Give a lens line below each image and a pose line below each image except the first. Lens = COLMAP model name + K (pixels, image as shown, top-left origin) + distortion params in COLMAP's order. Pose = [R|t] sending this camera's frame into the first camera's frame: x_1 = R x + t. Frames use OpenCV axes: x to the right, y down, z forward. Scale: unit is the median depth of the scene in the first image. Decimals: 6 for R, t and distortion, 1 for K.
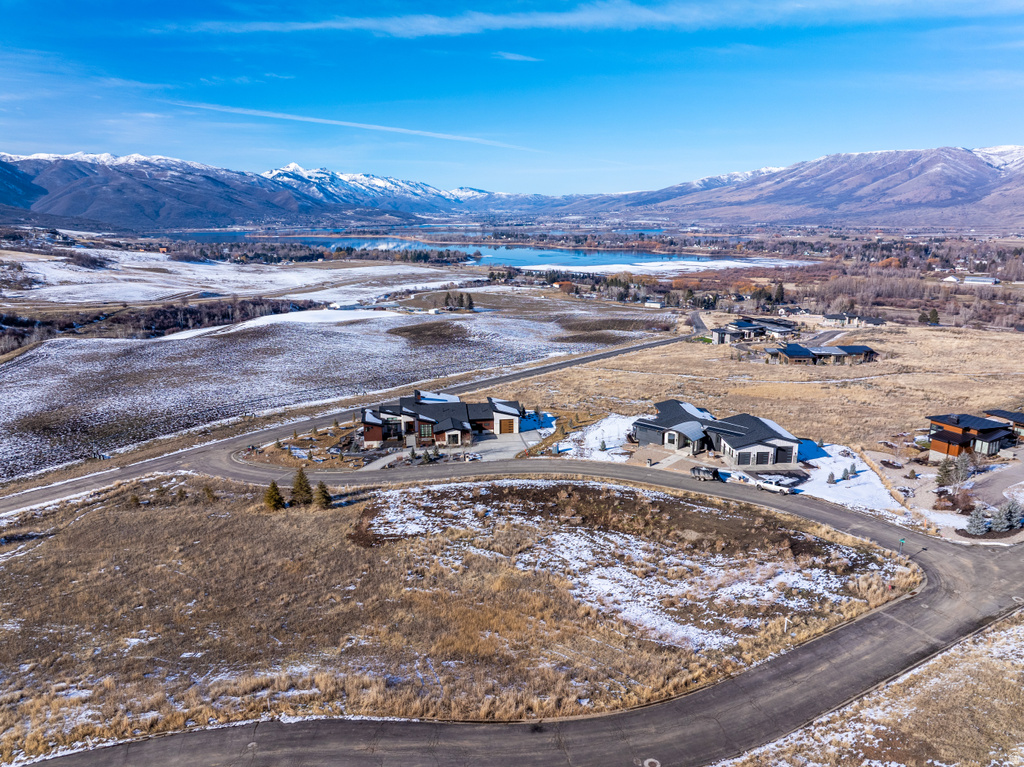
lens RADIAL K [[724.7, 0, 518.3], [0, 724.7, 376.3], [0, 0, 1]] dist [-0.044308, 0.013221]
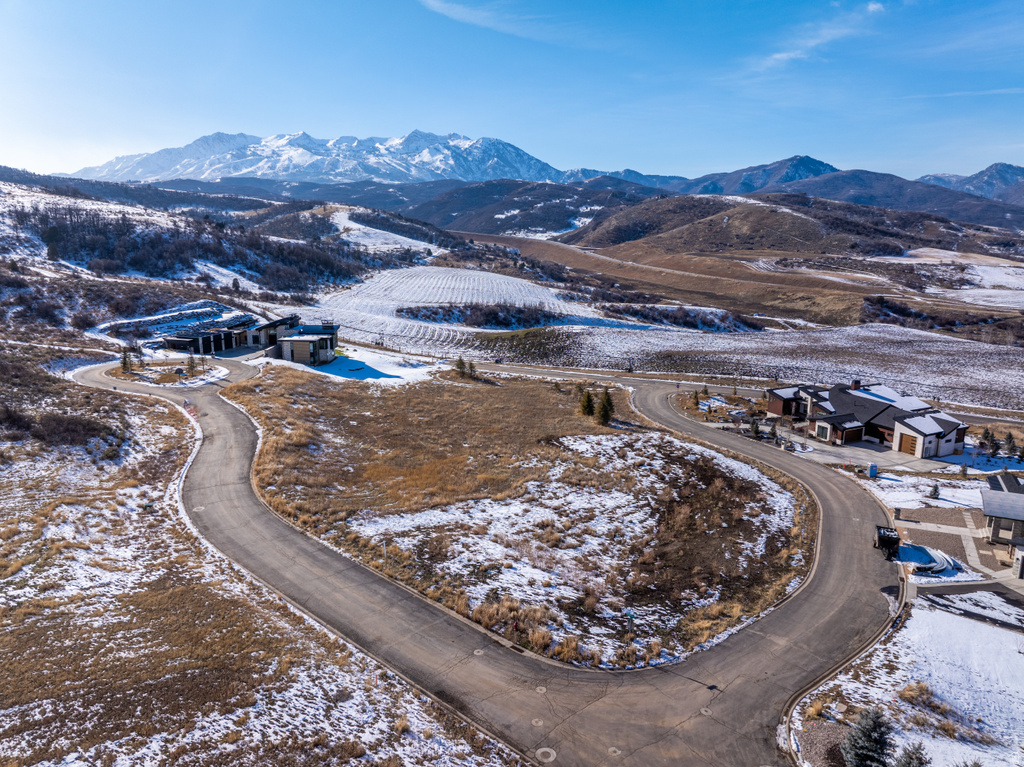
lens RADIAL K [[724.7, 0, 507.3], [0, 724.7, 374.1], [0, 0, 1]] dist [-0.044308, 0.013221]
pose [[0.279995, 0.197301, -0.939508, 0.117204], [-0.217803, 0.966188, 0.137993, -0.002839], [0.934968, 0.165990, 0.313500, 0.077532]]
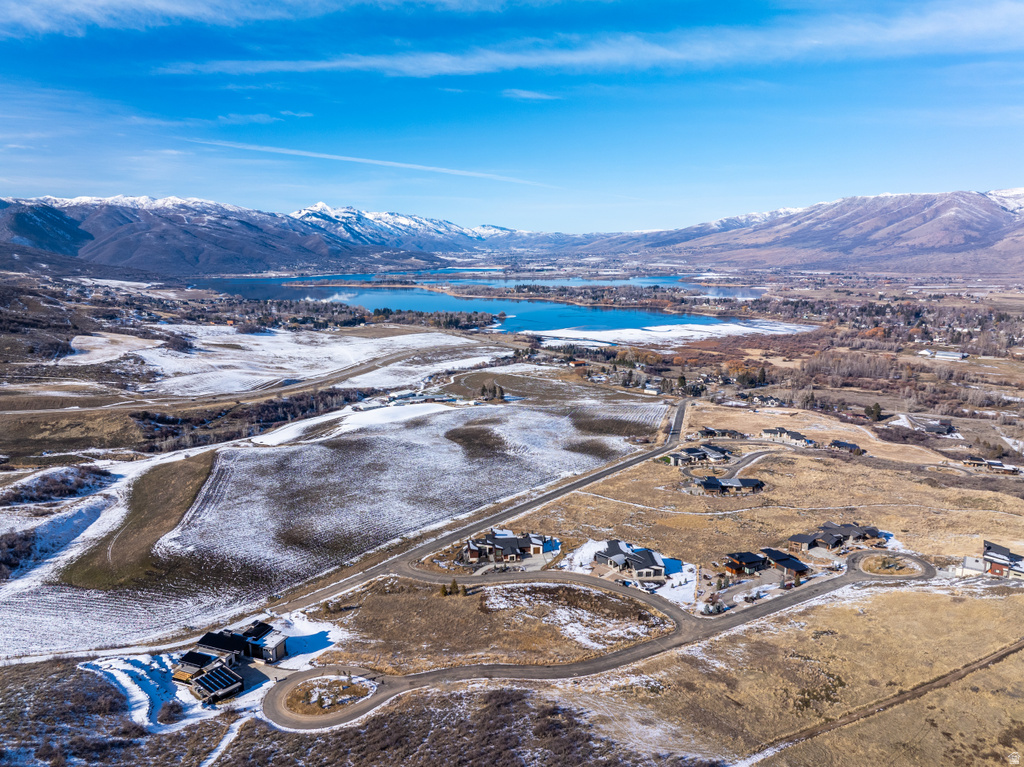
lens RADIAL K [[724.7, 0, 517.0], [0, 724.7, 379.5], [0, 0, 1]] dist [-0.044308, 0.013221]
pose [[0.999538, 0.006022, -0.029789, -0.002917], [-0.007234, 0.999143, -0.040750, -0.072087], [0.029518, 0.040947, 0.998725, -0.235335]]
